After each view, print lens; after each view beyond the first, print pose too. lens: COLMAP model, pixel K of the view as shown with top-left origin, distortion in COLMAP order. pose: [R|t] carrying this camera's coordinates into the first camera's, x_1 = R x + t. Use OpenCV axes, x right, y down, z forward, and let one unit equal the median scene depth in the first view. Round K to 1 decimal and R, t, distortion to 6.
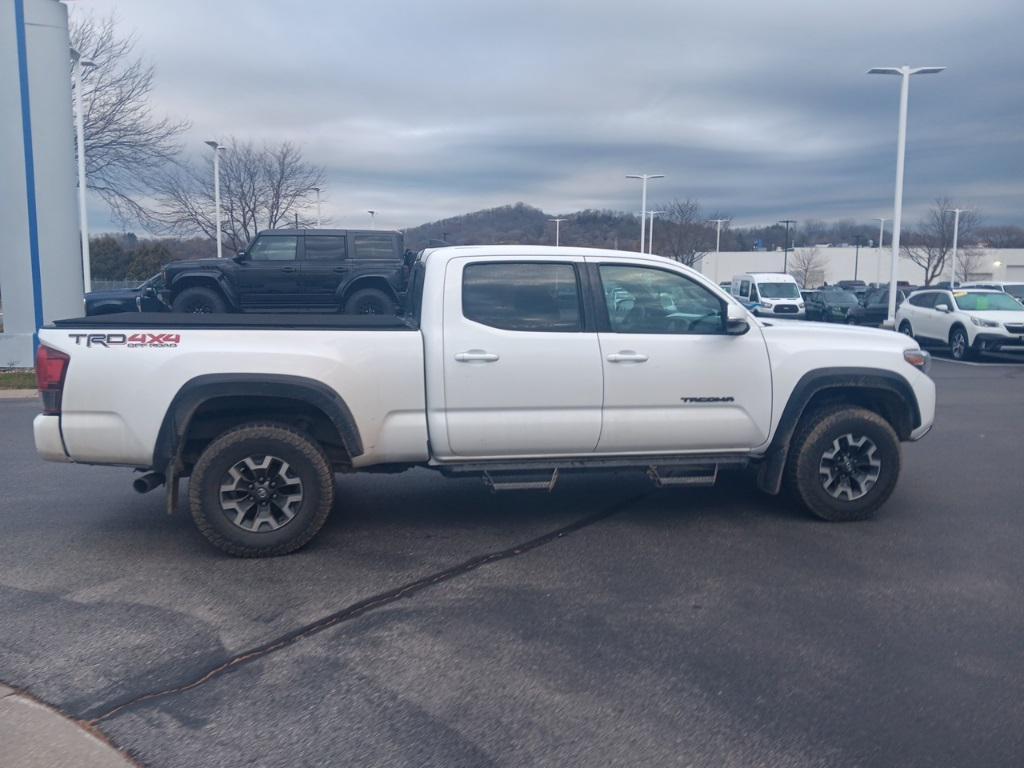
lens RADIAL K [[788.8, 0, 510.2], [0, 788.8, 388.6], [0, 0, 1]] dist [0.078630, -0.154361]
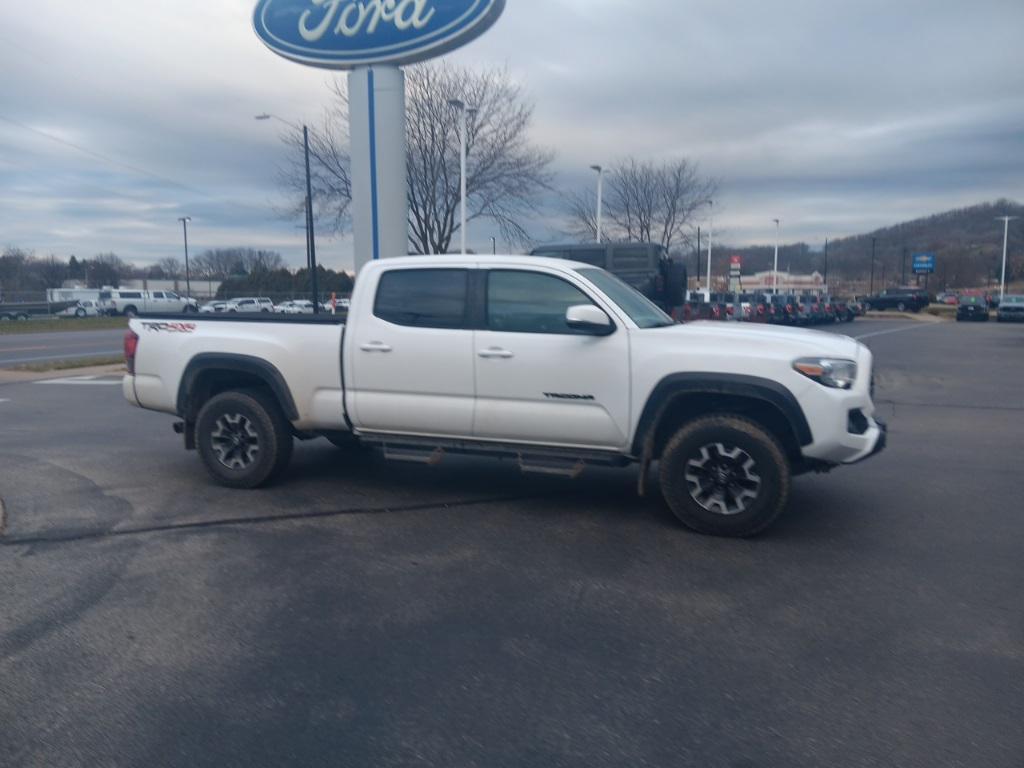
lens RADIAL K [[801.6, 0, 512.0], [0, 801.6, 384.0], [0, 0, 1]] dist [0.060774, -0.112780]
pose [[0.852597, 0.054128, -0.519758, 0.780263], [-0.066267, 0.997790, -0.004791, 0.008252], [0.518350, 0.038528, 0.854300, 0.052315]]
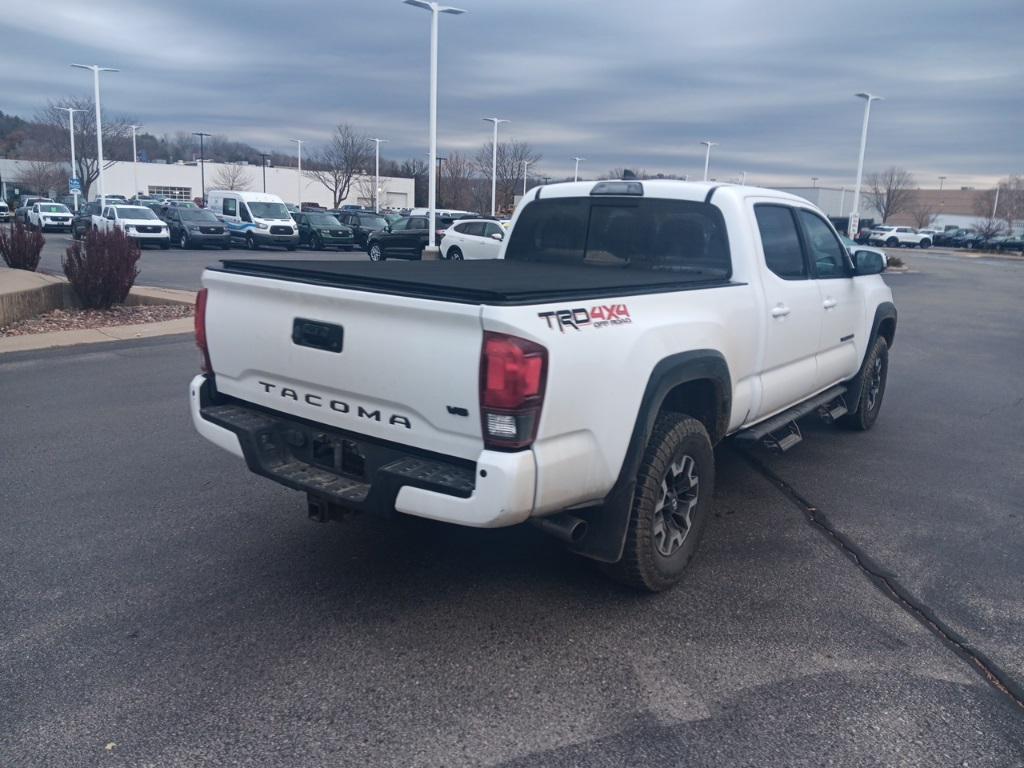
lens RADIAL K [[788.8, 0, 510.2], [0, 788.8, 388.6], [0, 0, 1]] dist [0.078630, -0.154361]
pose [[0.737702, -0.117020, 0.664908, -0.891898], [0.048927, 0.991541, 0.120223, -0.077240], [-0.673351, -0.056157, 0.737187, 0.526369]]
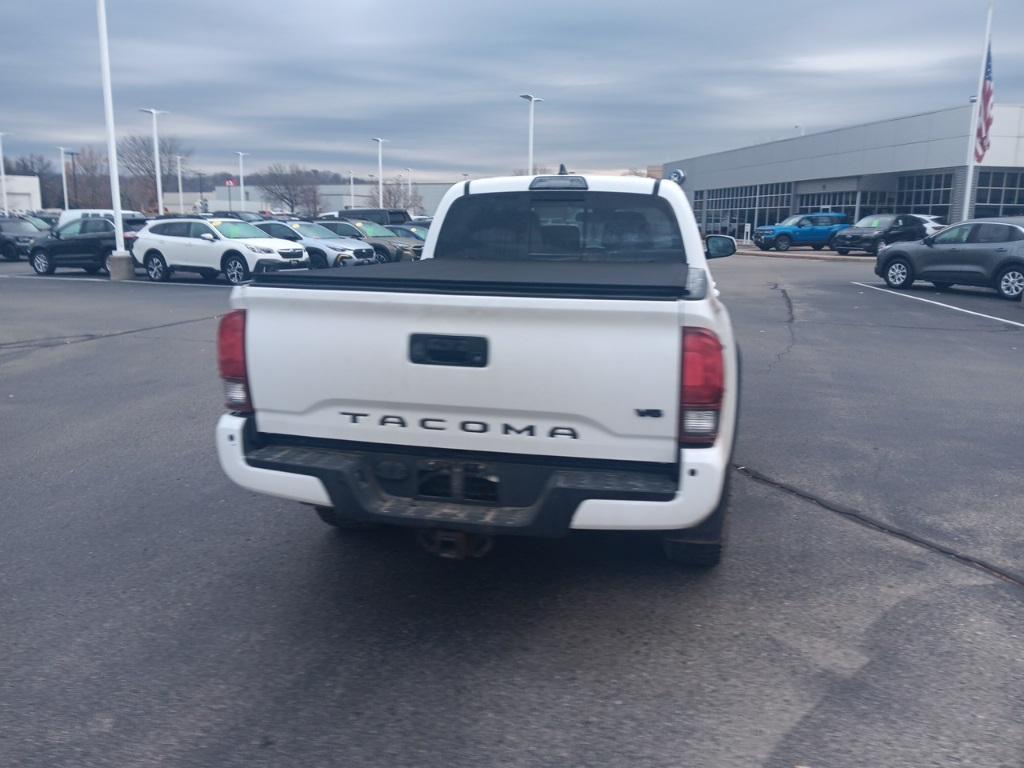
lens RADIAL K [[787.0, 0, 512.0], [0, 787.0, 384.0], [0, 0, 1]] dist [0.072699, -0.150043]
pose [[0.399969, -0.183661, 0.897938, -1.065224], [0.107762, 0.982345, 0.152925, -0.107565], [-0.910172, 0.035599, 0.412699, 0.821398]]
